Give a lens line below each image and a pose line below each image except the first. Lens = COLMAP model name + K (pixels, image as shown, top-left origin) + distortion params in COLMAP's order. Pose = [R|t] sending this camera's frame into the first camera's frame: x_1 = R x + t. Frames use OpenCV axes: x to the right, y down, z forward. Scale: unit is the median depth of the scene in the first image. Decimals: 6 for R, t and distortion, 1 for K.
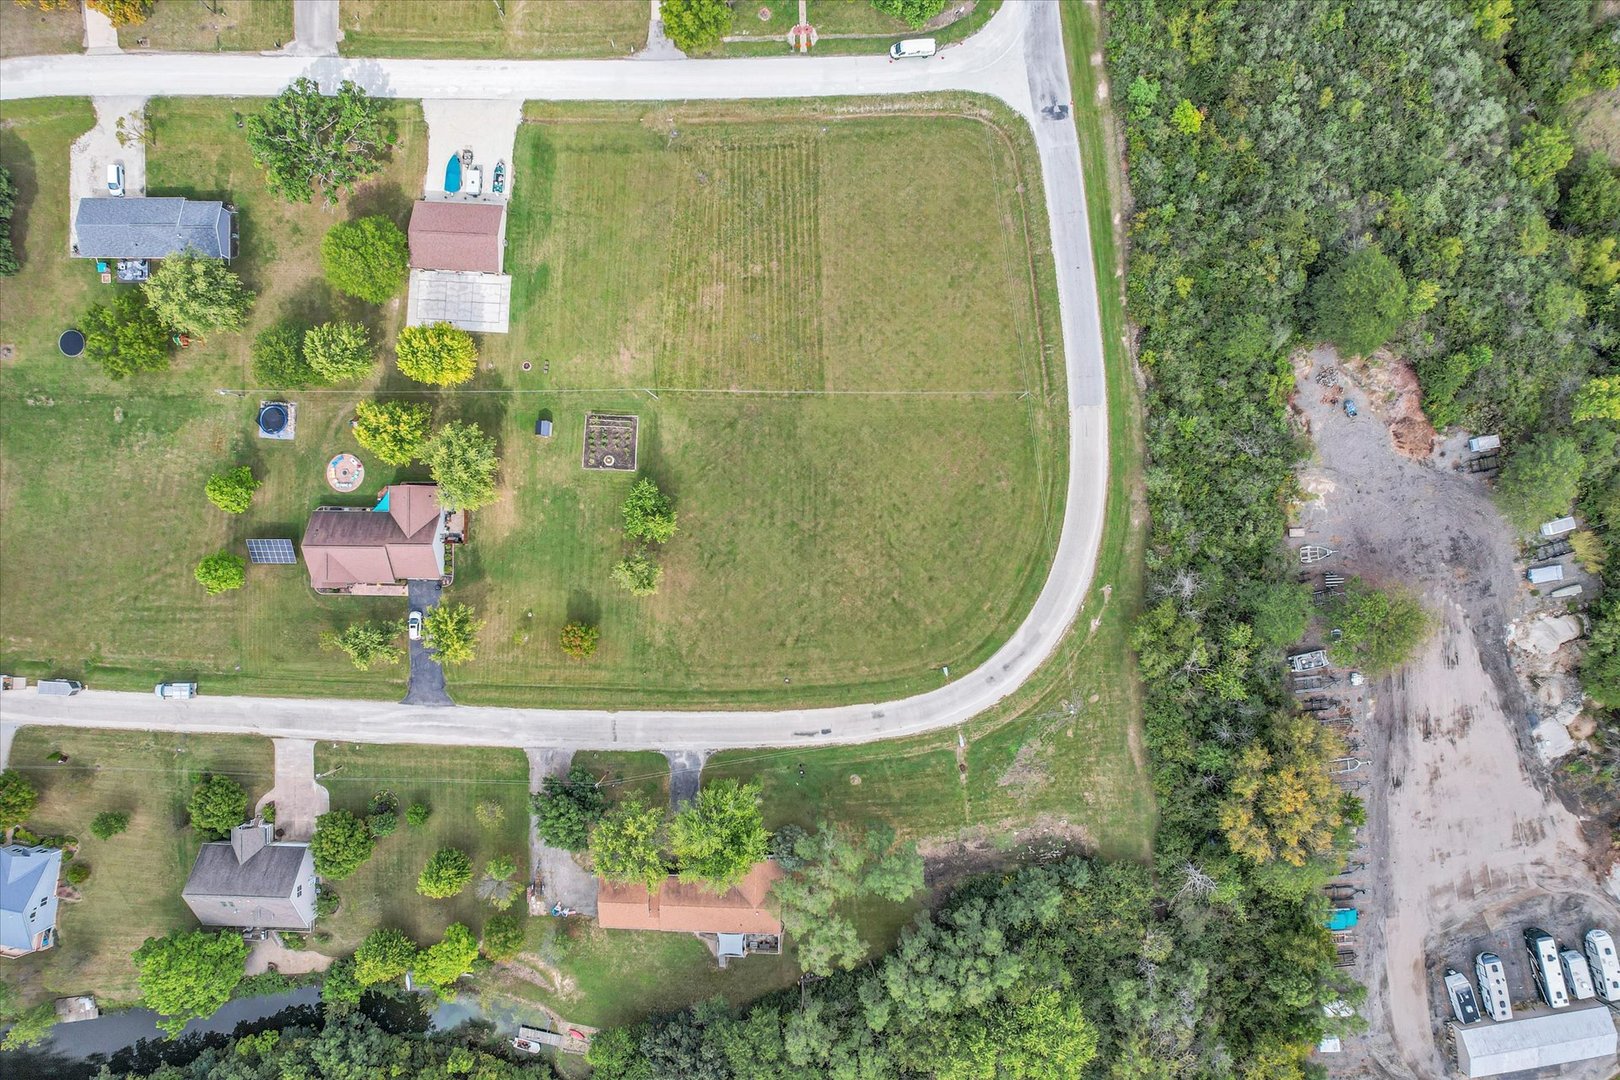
lens RADIAL K [[1037.3, 0, 807.7], [0, 1037.3, 544.2], [0, 0, 1]] dist [-0.077859, 0.072647]
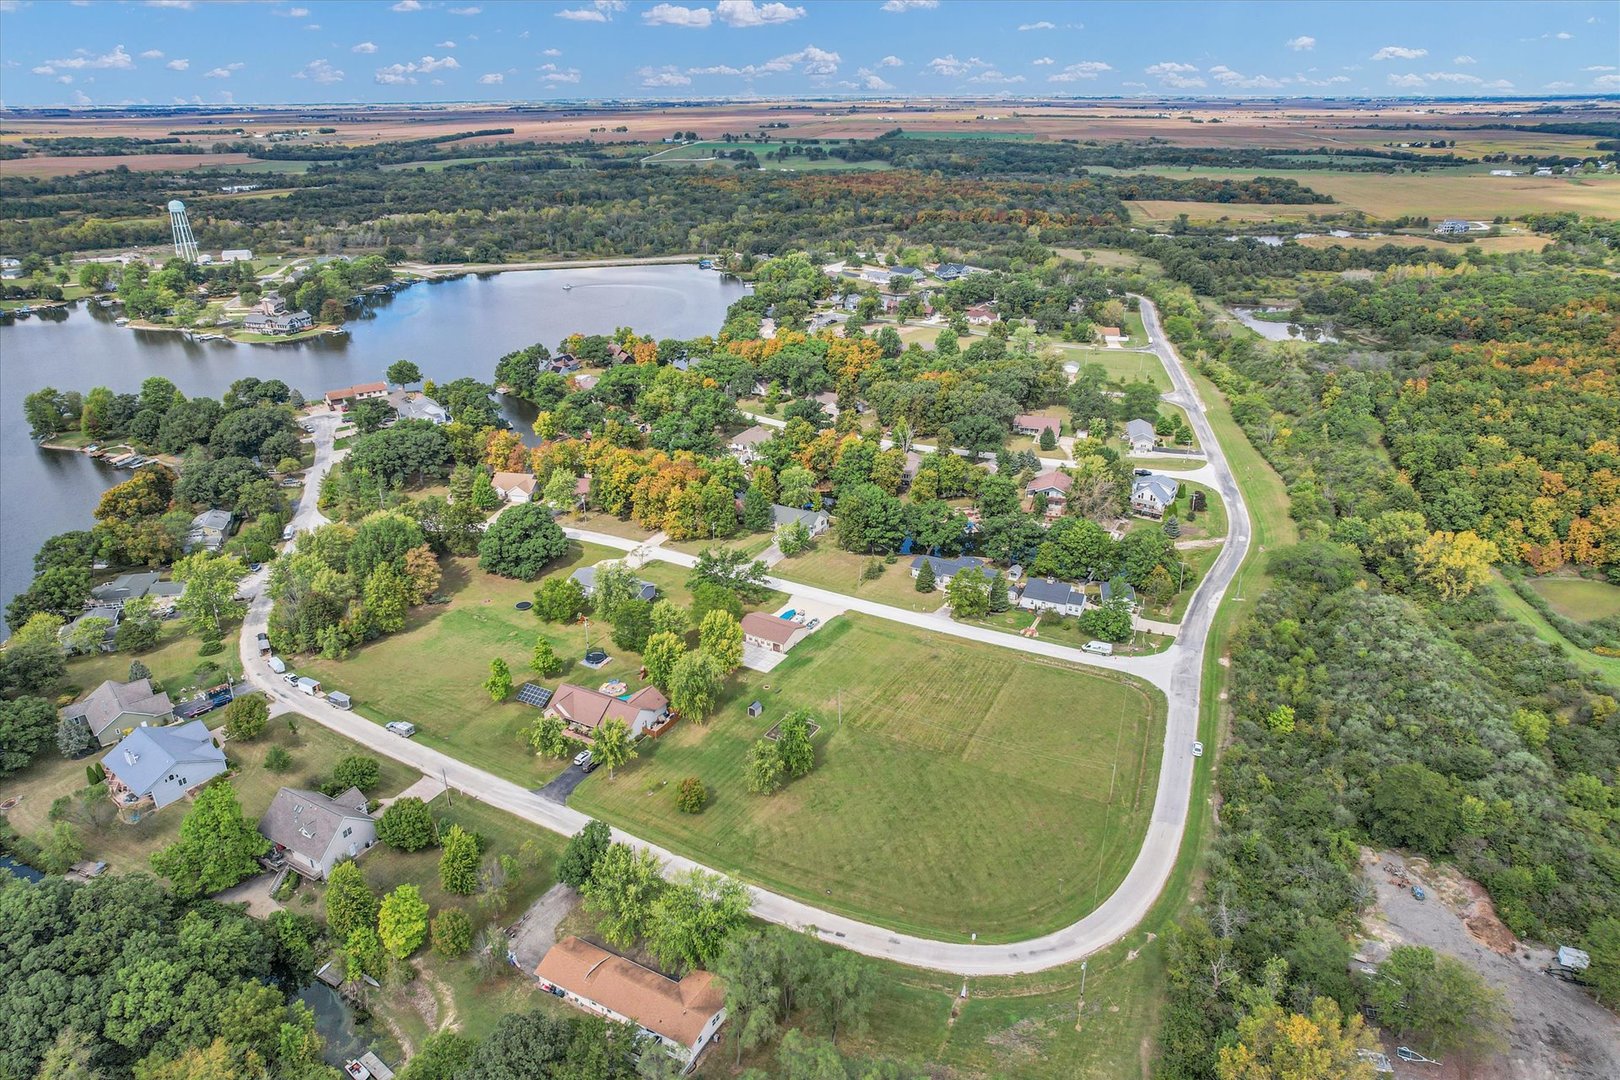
lens RADIAL K [[1058.6, 0, 804.6], [0, 1058.6, 537.6], [0, 0, 1]] dist [-0.073158, 0.063469]
pose [[0.878887, 0.213335, -0.426668, 0.342257], [-0.476021, 0.334088, -0.813504, 0.904200], [-0.031004, 0.918081, 0.395178, 0.245025]]
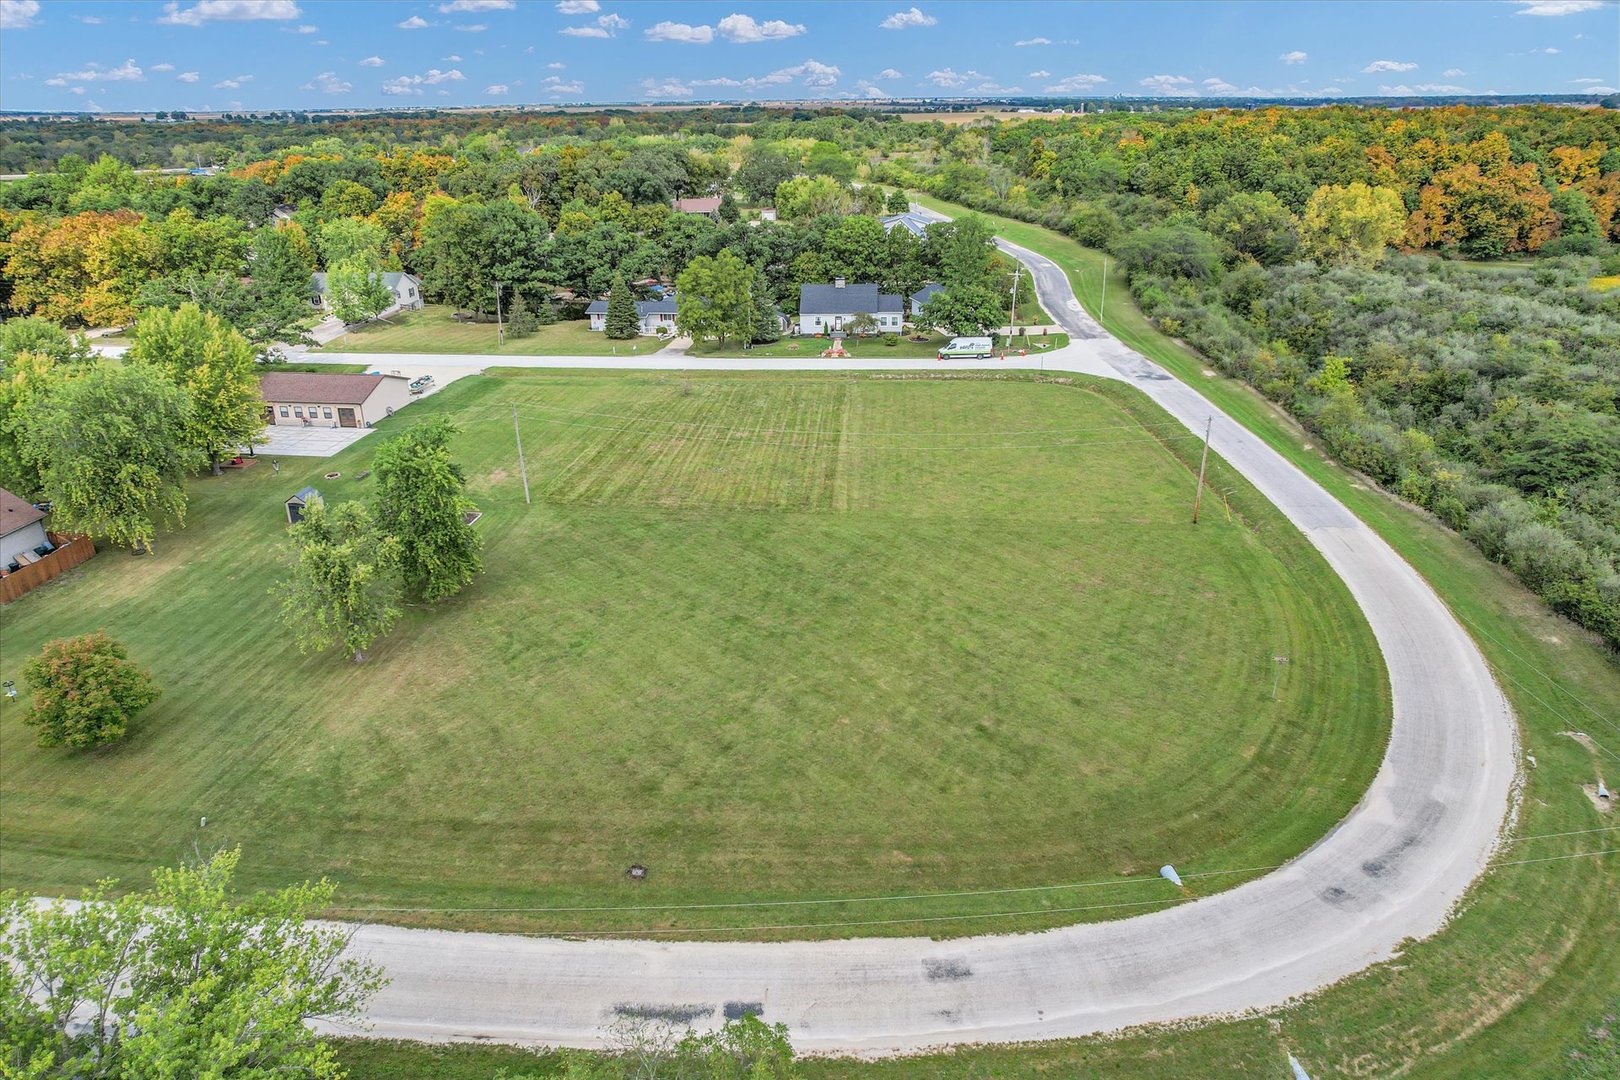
lens RADIAL K [[1063.3, 0, 810.0], [0, 1063.3, 540.0], [0, 0, 1]] dist [-0.075232, 0.072952]
pose [[0.995779, 0.057411, -0.071611, 0.046064], [-0.087895, 0.371798, -0.924143, 0.375882], [-0.026431, 0.926537, 0.375275, 0.802512]]
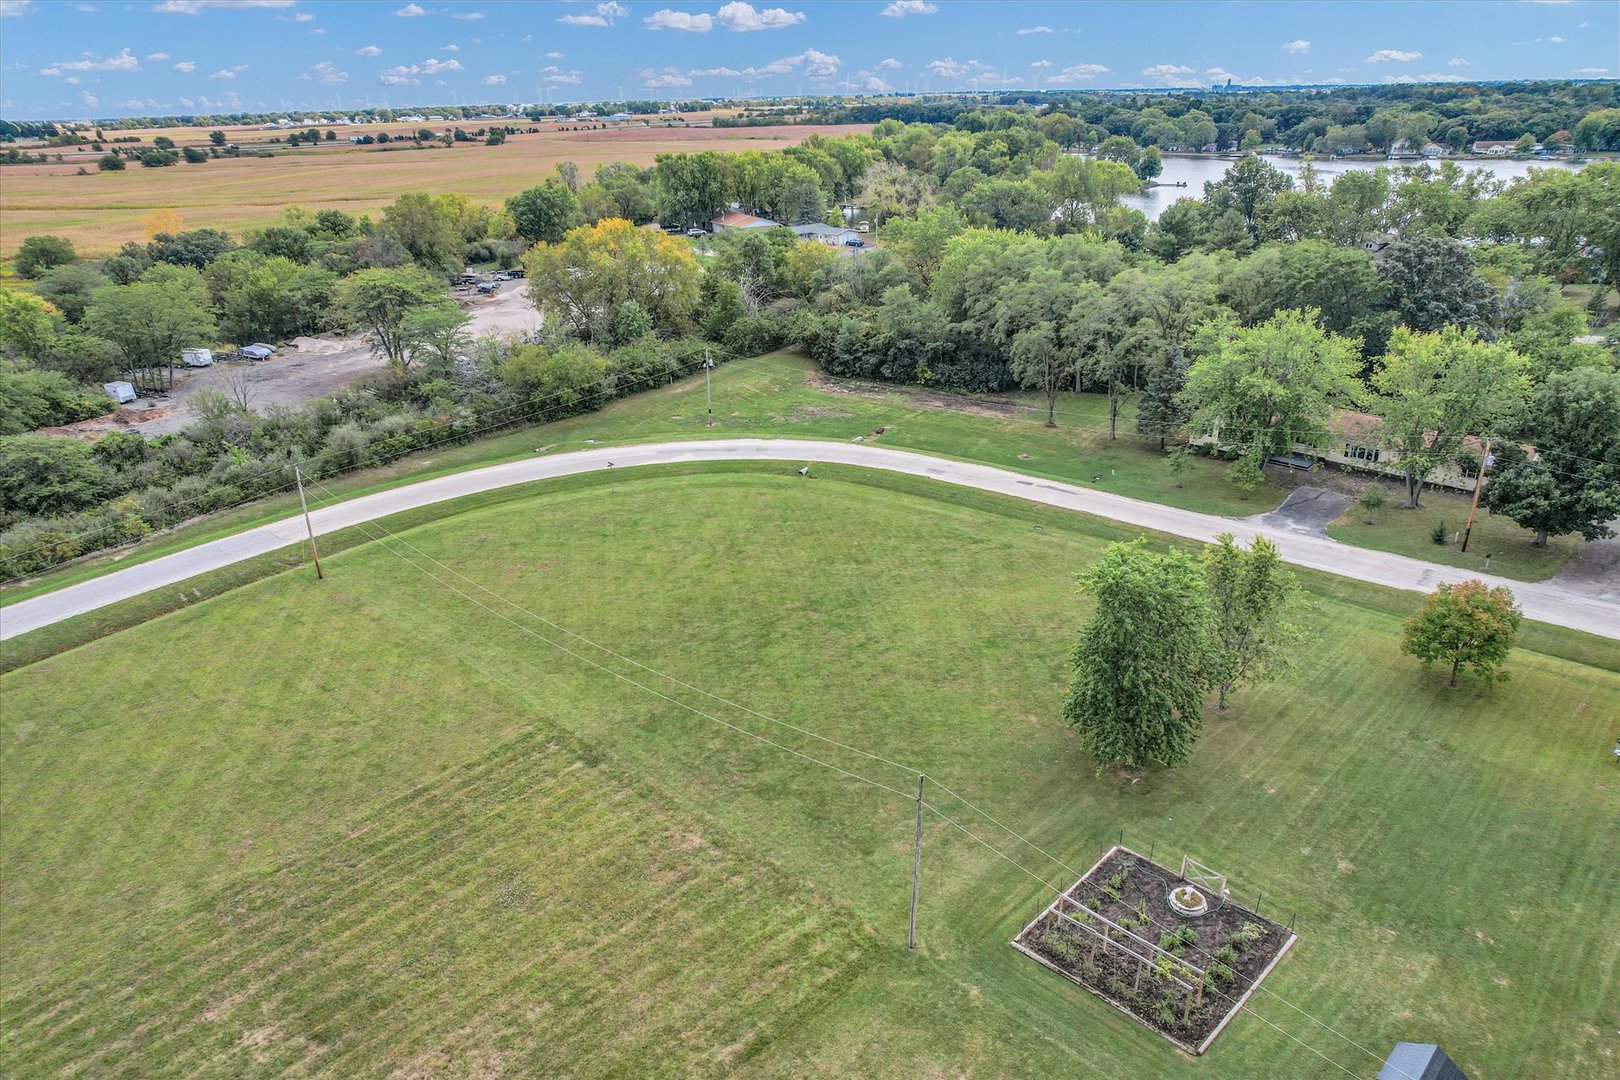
lens RADIAL K [[1037.3, 0, 807.7], [0, 1037.3, 544.2], [0, 0, 1]] dist [-0.077859, 0.072647]
pose [[-0.738524, -0.222172, 0.636570, -0.270763], [0.671276, -0.330530, 0.663429, -0.300074], [0.063011, 0.917273, 0.393243, 0.800531]]
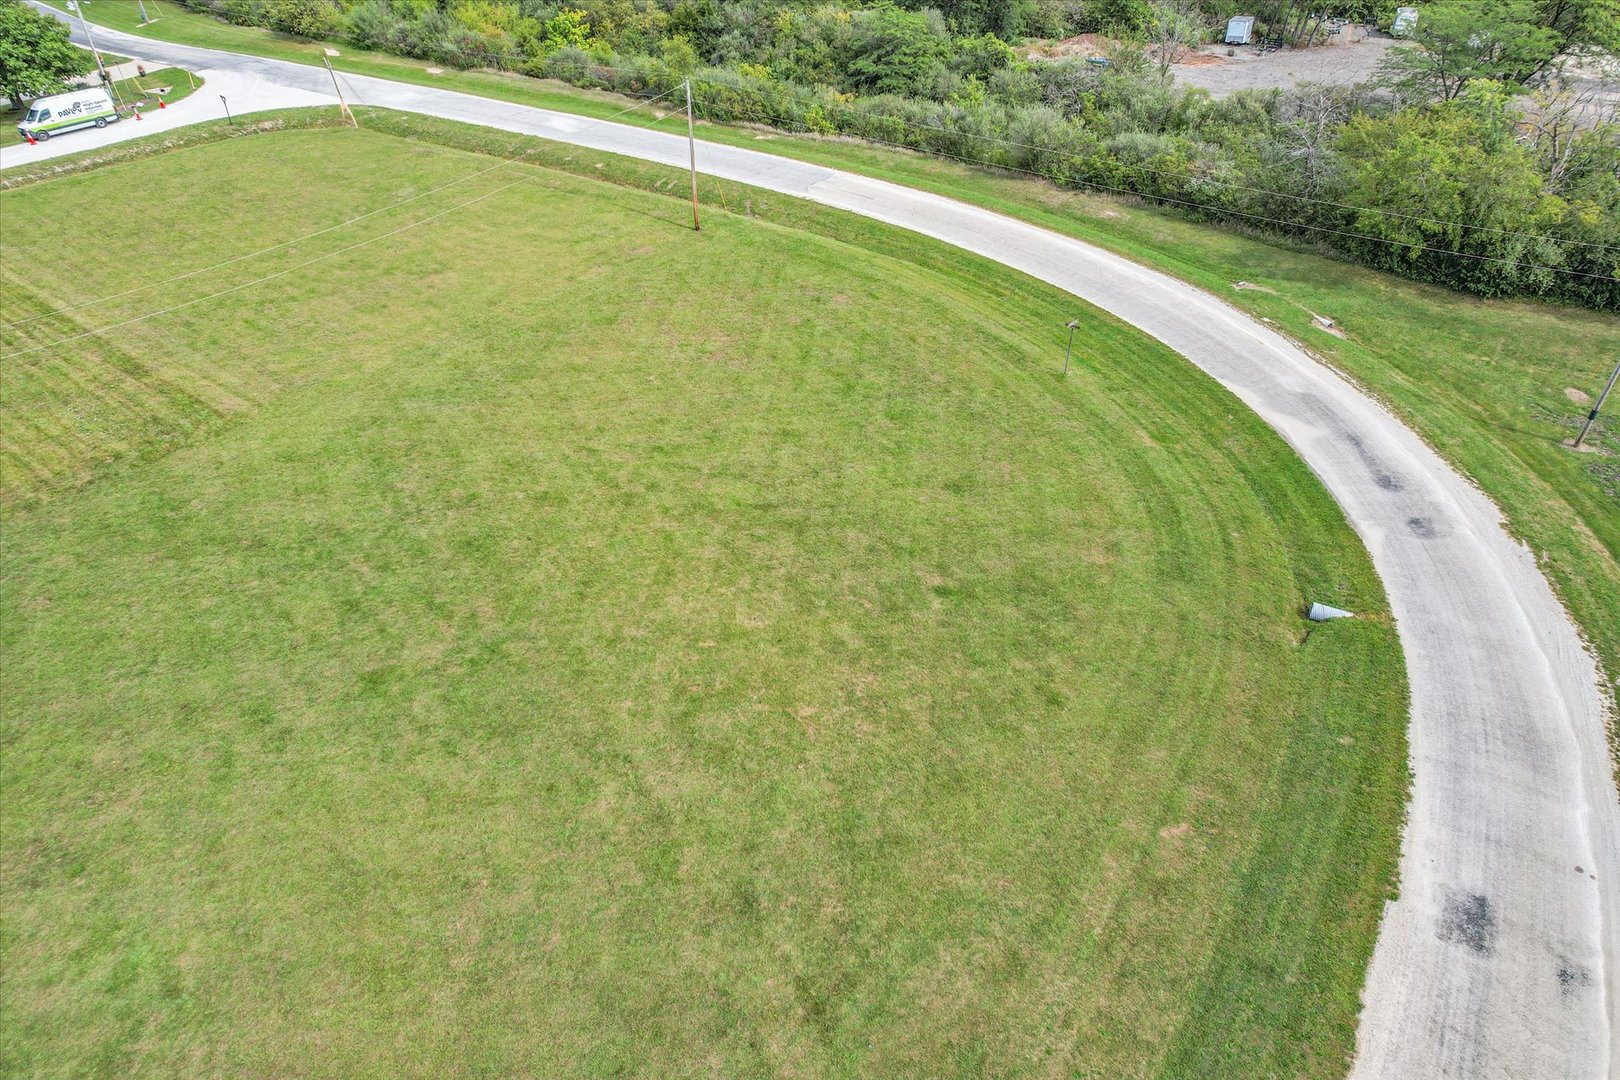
lens RADIAL K [[1037.3, 0, 807.7], [0, 1037.3, 544.2], [0, 0, 1]] dist [-0.077859, 0.072647]
pose [[0.636741, -0.449953, 0.626182, -0.075855], [0.771062, 0.366319, -0.520840, 0.146493], [0.004972, 0.814465, 0.580192, 0.858186]]
